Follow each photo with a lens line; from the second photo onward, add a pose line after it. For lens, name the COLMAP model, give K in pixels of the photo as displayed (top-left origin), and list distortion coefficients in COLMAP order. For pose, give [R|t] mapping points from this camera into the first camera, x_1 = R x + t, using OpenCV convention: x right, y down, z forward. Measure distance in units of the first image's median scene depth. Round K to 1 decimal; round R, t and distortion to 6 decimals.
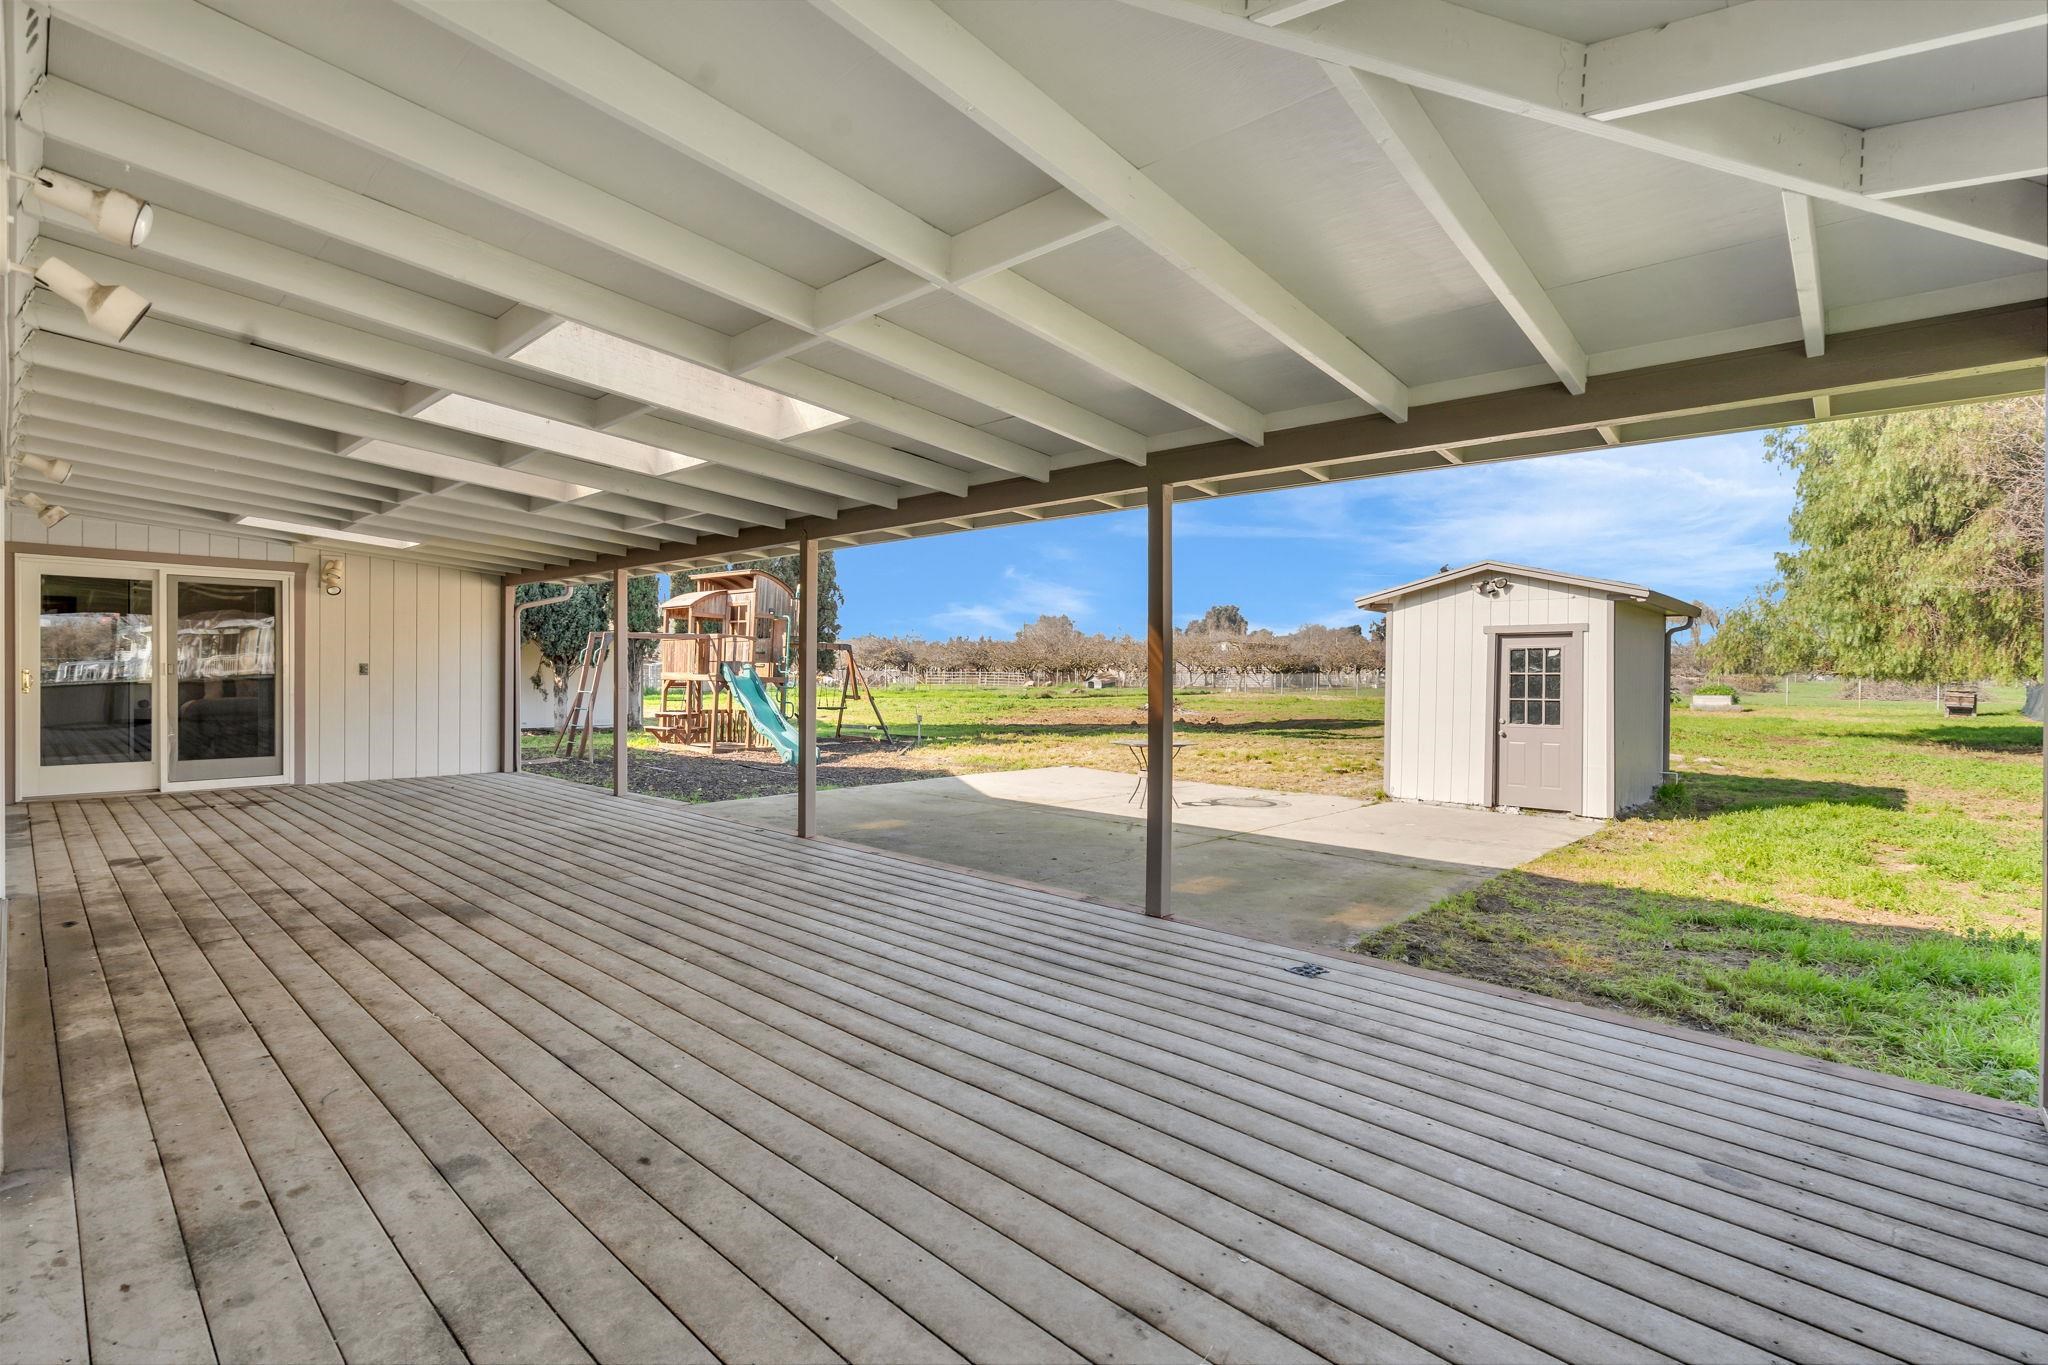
lens RADIAL K [[917.1, 0, 1029.6], [0, 917.1, 666.4], [0, 0, 1]] dist [-0.002538, -0.000413]
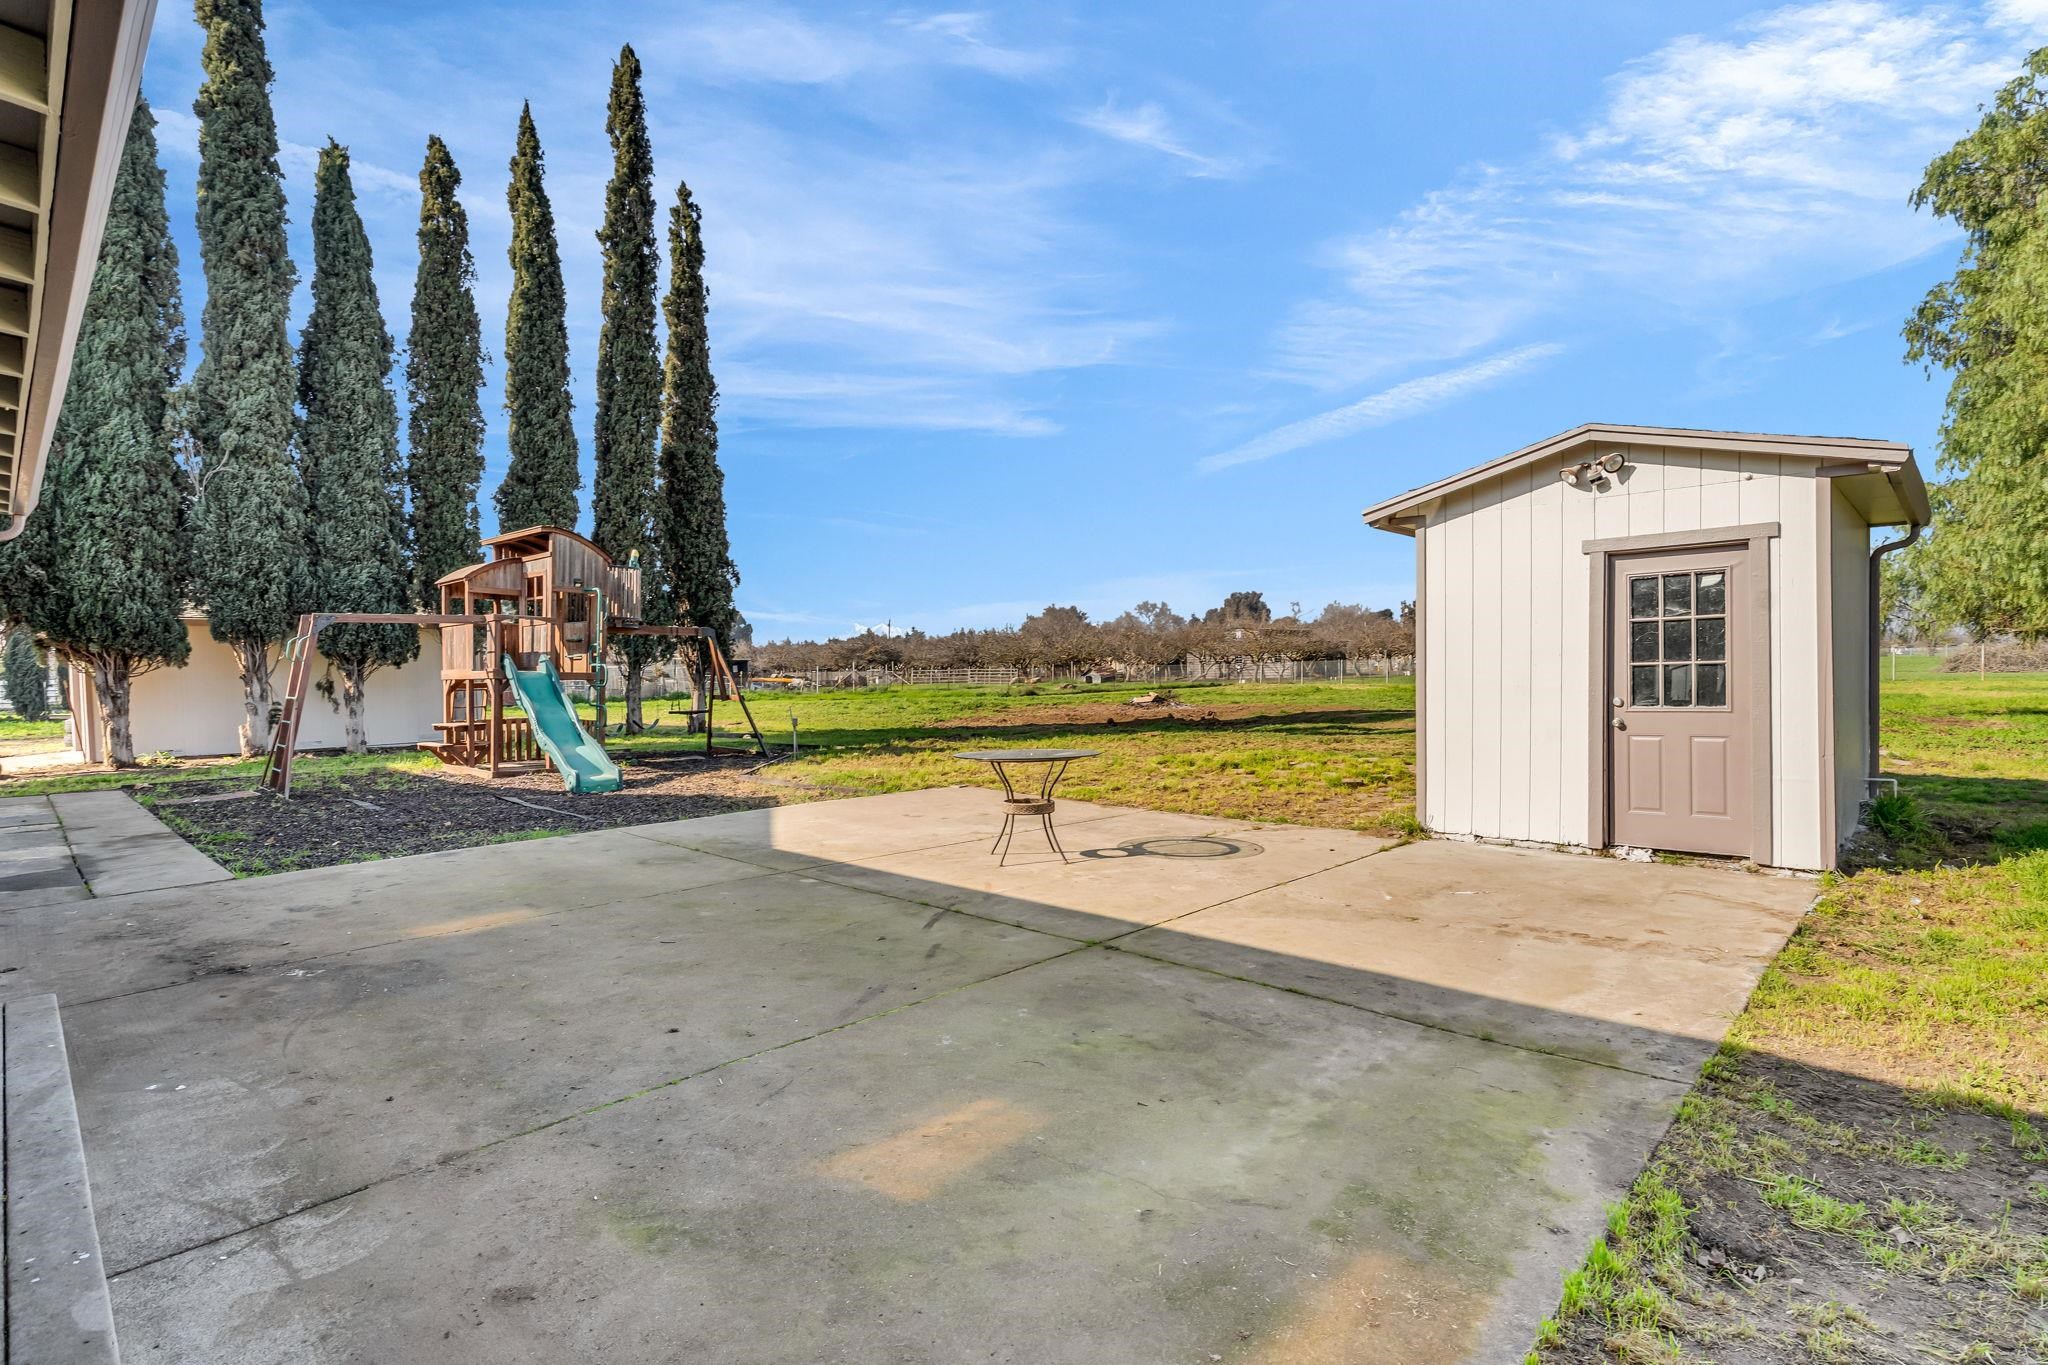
lens RADIAL K [[944.0, 0, 1027.8], [0, 944.0, 678.3], [0, 0, 1]] dist [-0.002041, 0.000432]
pose [[0.999345, -0.027379, -0.023650, 0.096975], [0.027702, 0.999526, 0.013433, 0.016286], [0.023271, -0.014080, 0.999630, 0.245888]]
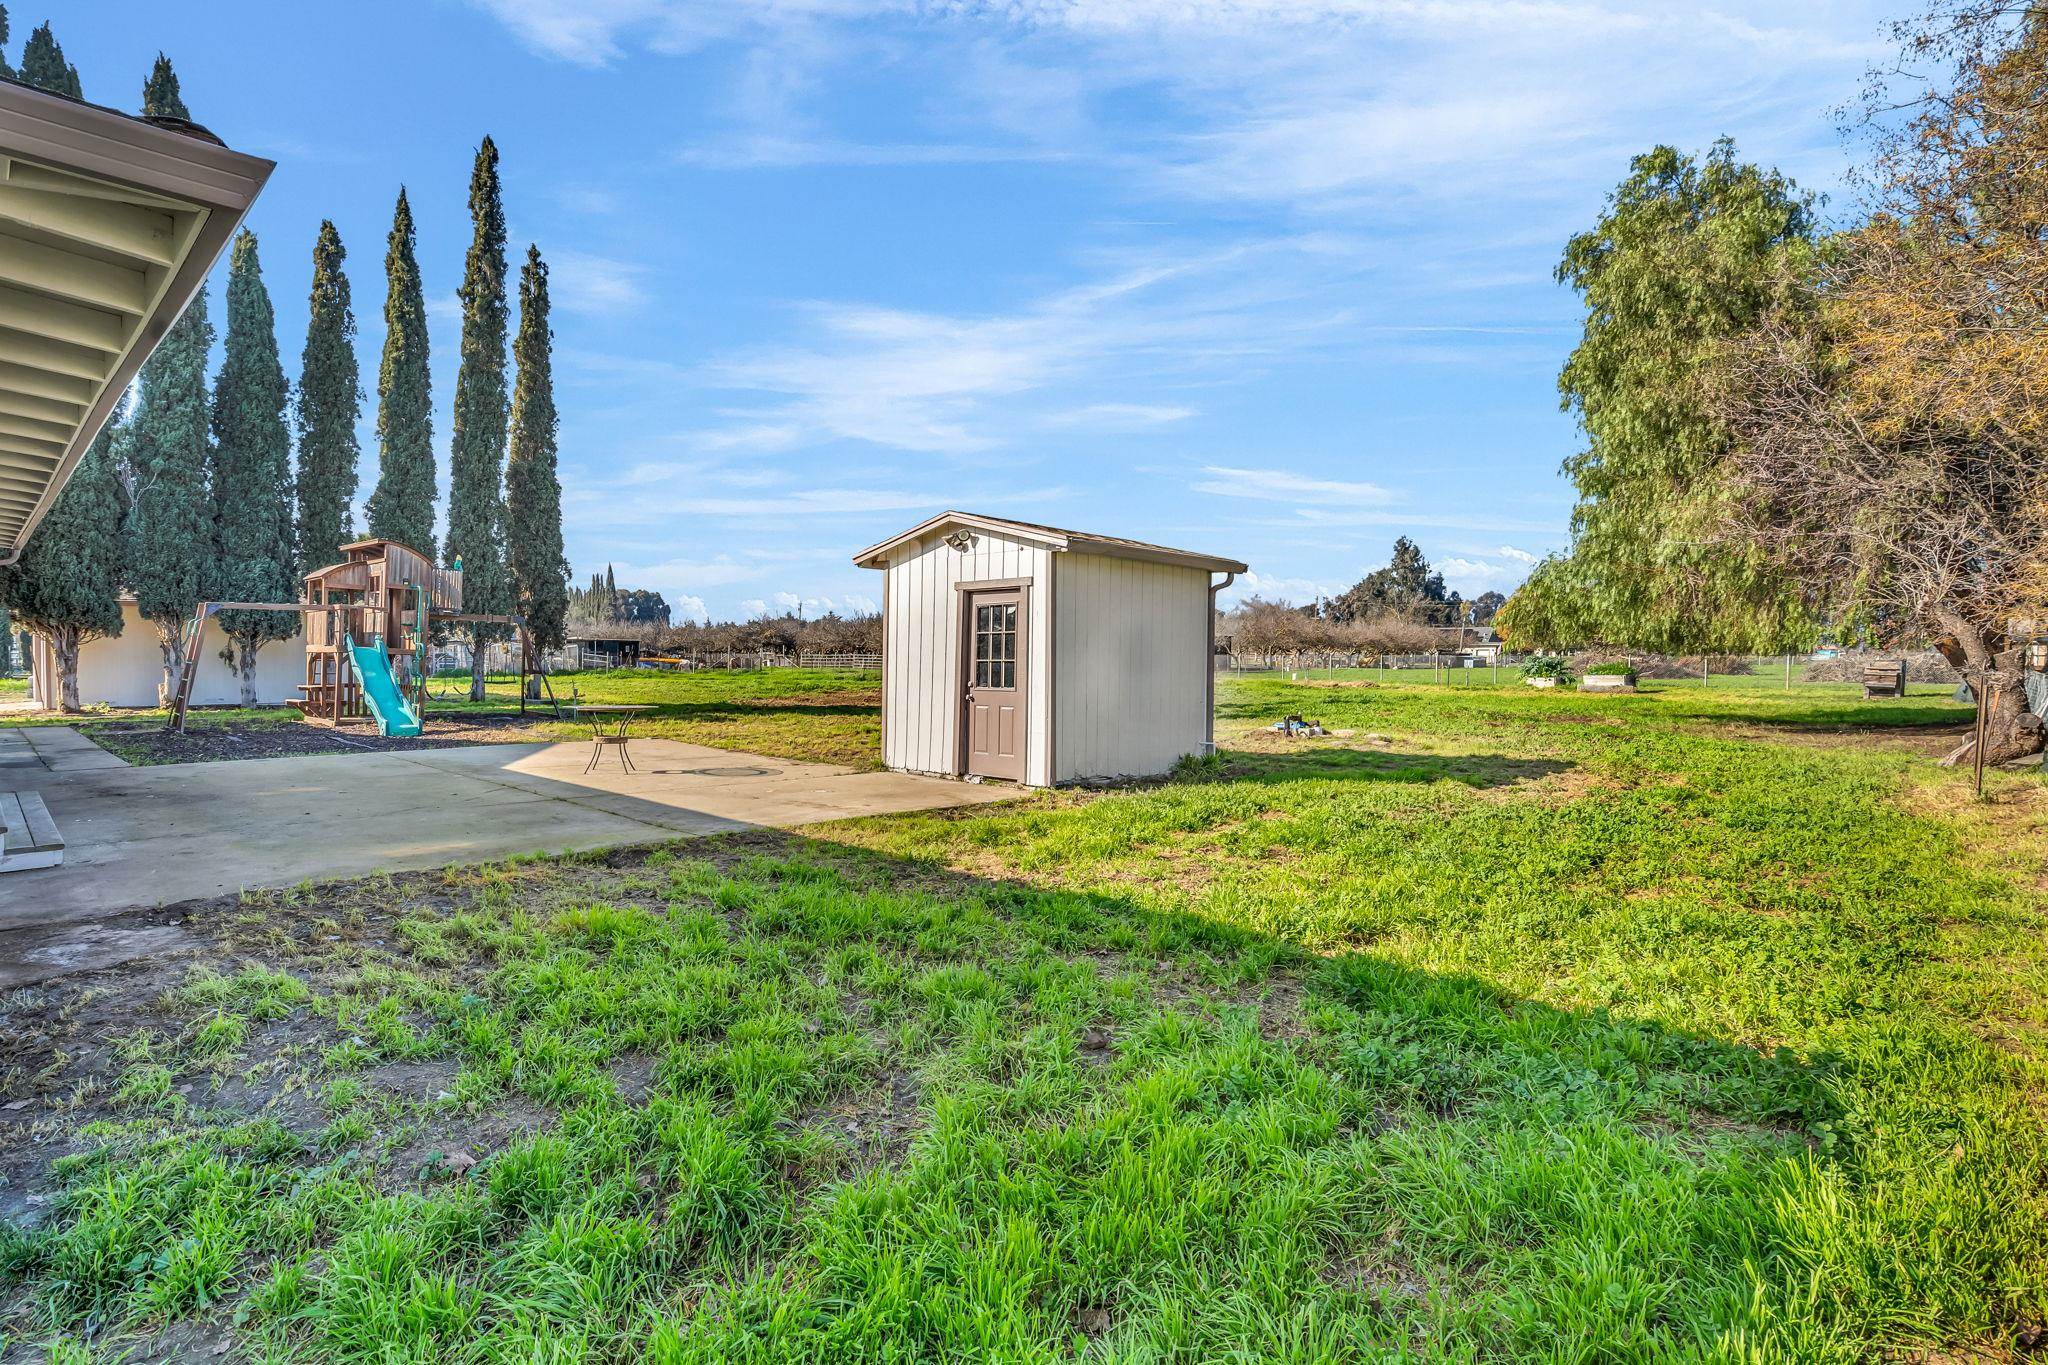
lens RADIAL K [[966.3, 0, 922.9], [0, 966.3, 654.3], [0, 0, 1]] dist [-0.000053, 0.000273]
pose [[0.997558, -0.003411, -0.069758, 0.337796], [0.003534, 0.999992, 0.001649, 0.017360], [0.069752, -0.001891, 0.997563, 0.012076]]
